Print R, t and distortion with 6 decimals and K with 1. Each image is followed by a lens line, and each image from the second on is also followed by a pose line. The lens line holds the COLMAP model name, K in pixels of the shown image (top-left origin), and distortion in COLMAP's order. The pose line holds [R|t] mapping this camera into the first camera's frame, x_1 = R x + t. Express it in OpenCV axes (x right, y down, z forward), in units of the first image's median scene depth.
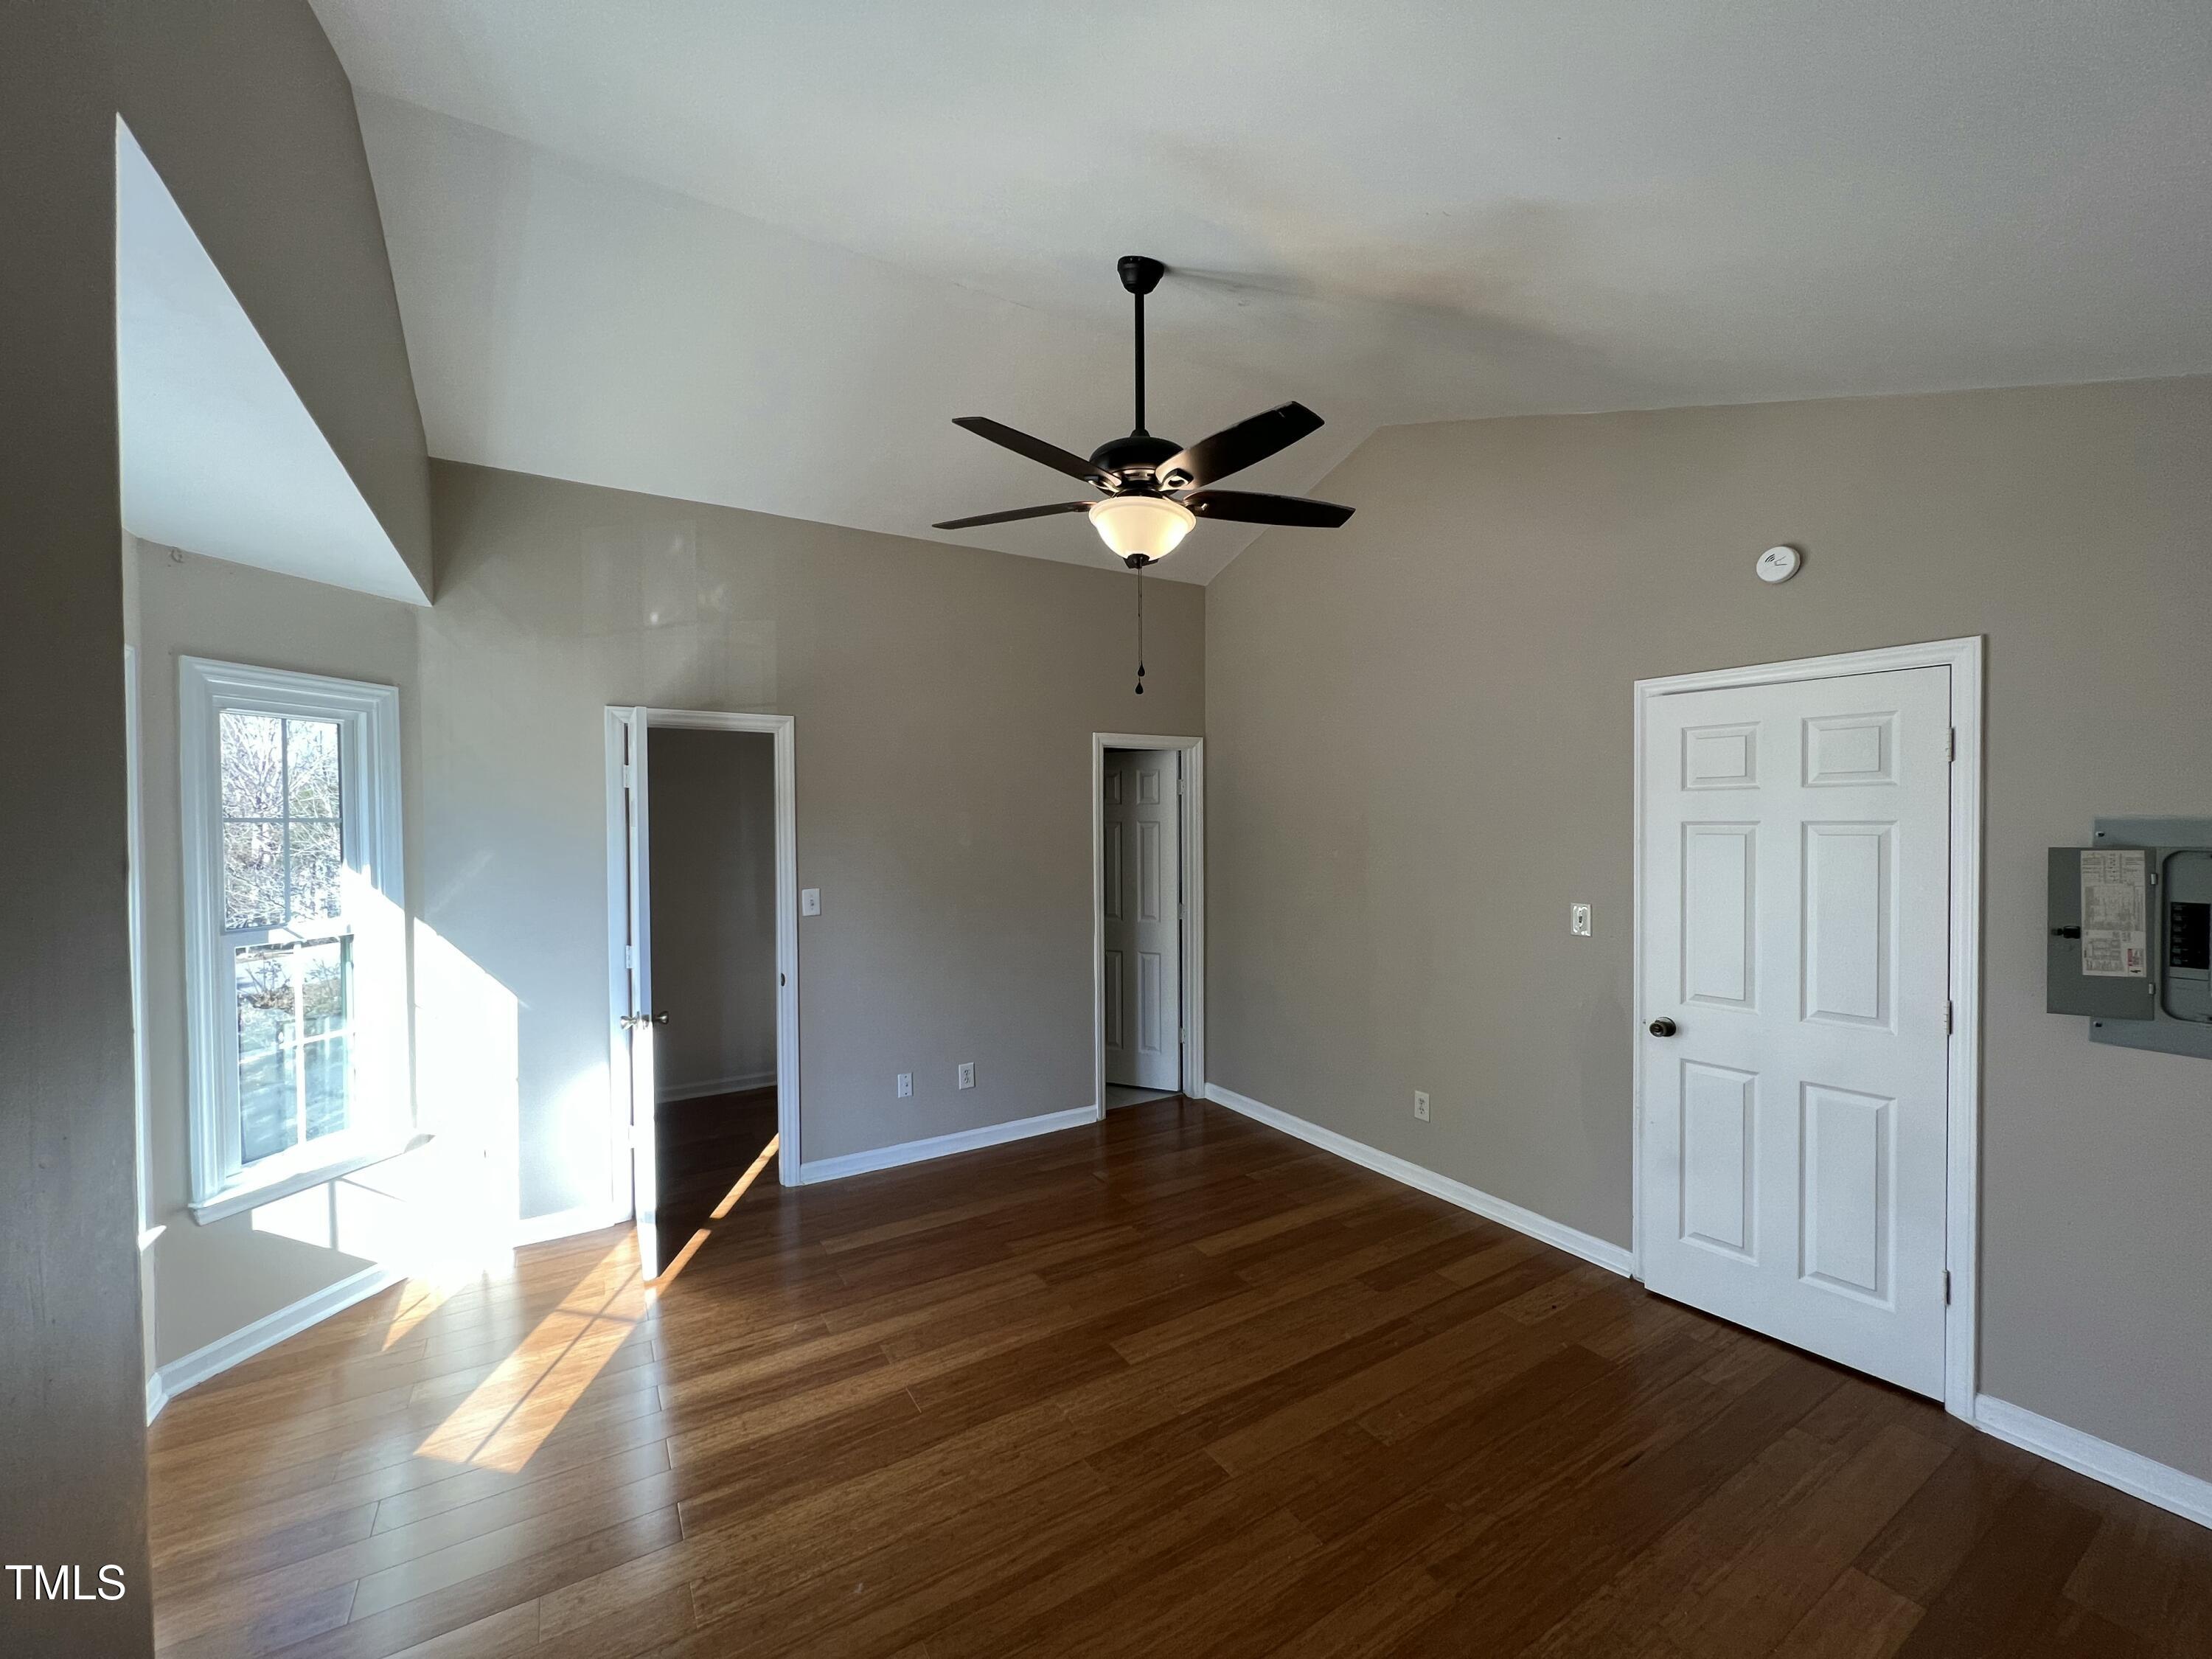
lens RADIAL K [[878.8, 0, 1096.6], [0, 878.8, 832.8], [0, 0, 1]] dist [-0.000826, 0.000507]
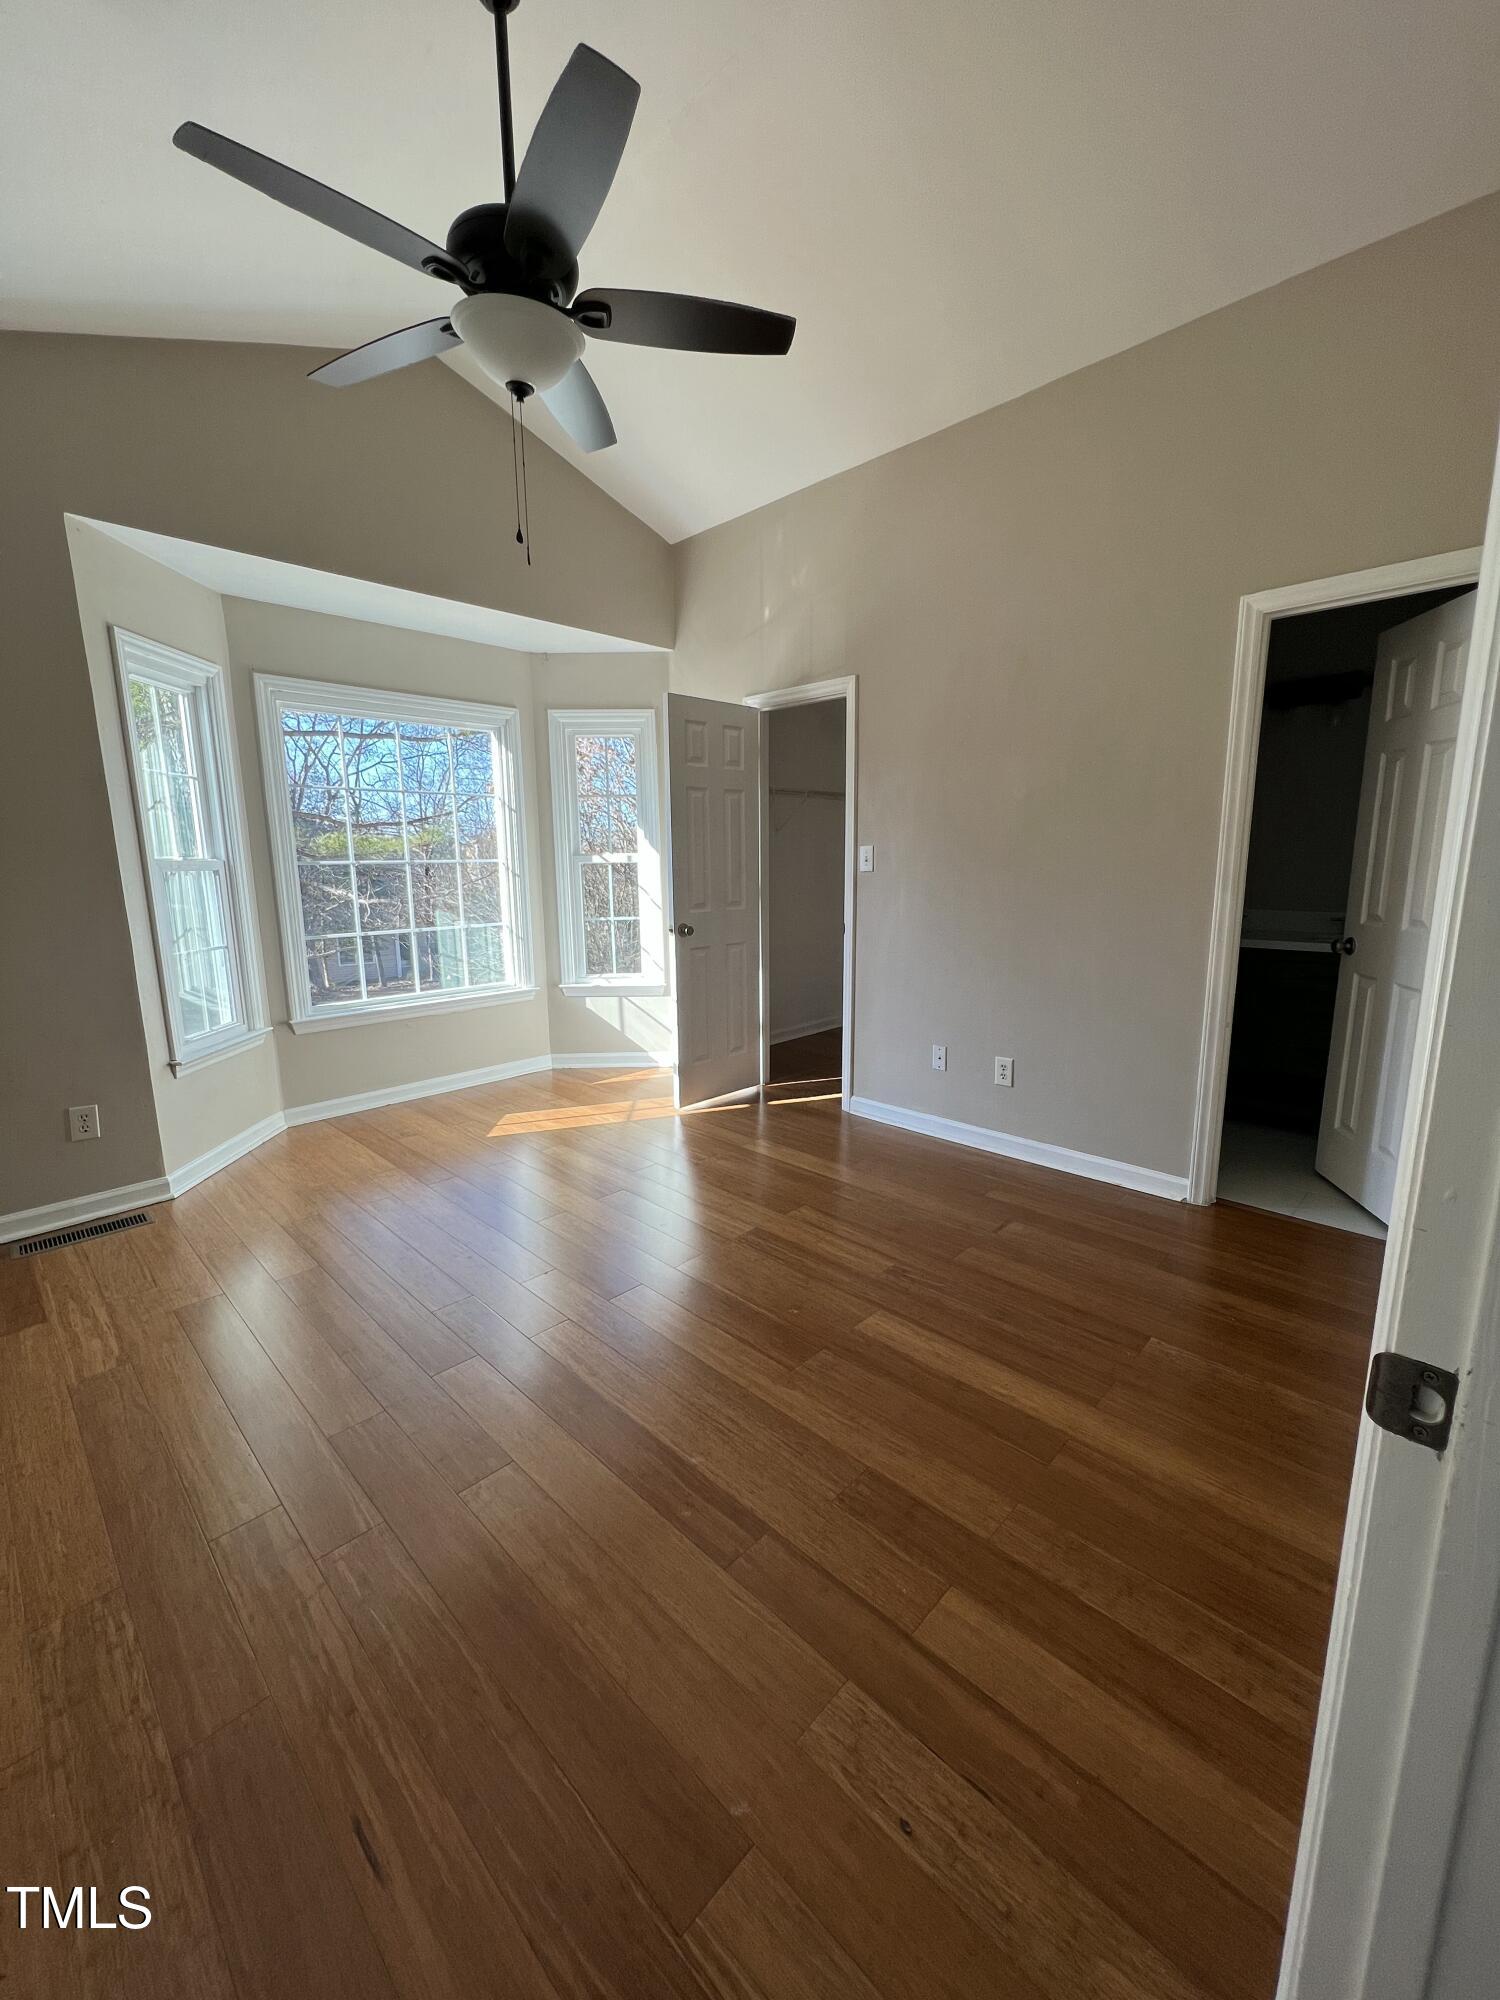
lens RADIAL K [[794.6, 0, 755.3], [0, 794.6, 1002.0], [0, 0, 1]] dist [-0.000826, 0.000507]
pose [[0.251760, 0.179623, -0.950974, 0.642349], [-0.004635, 0.982838, 0.184415, 0.081757], [0.967779, -0.042021, 0.248272, 0.704323]]
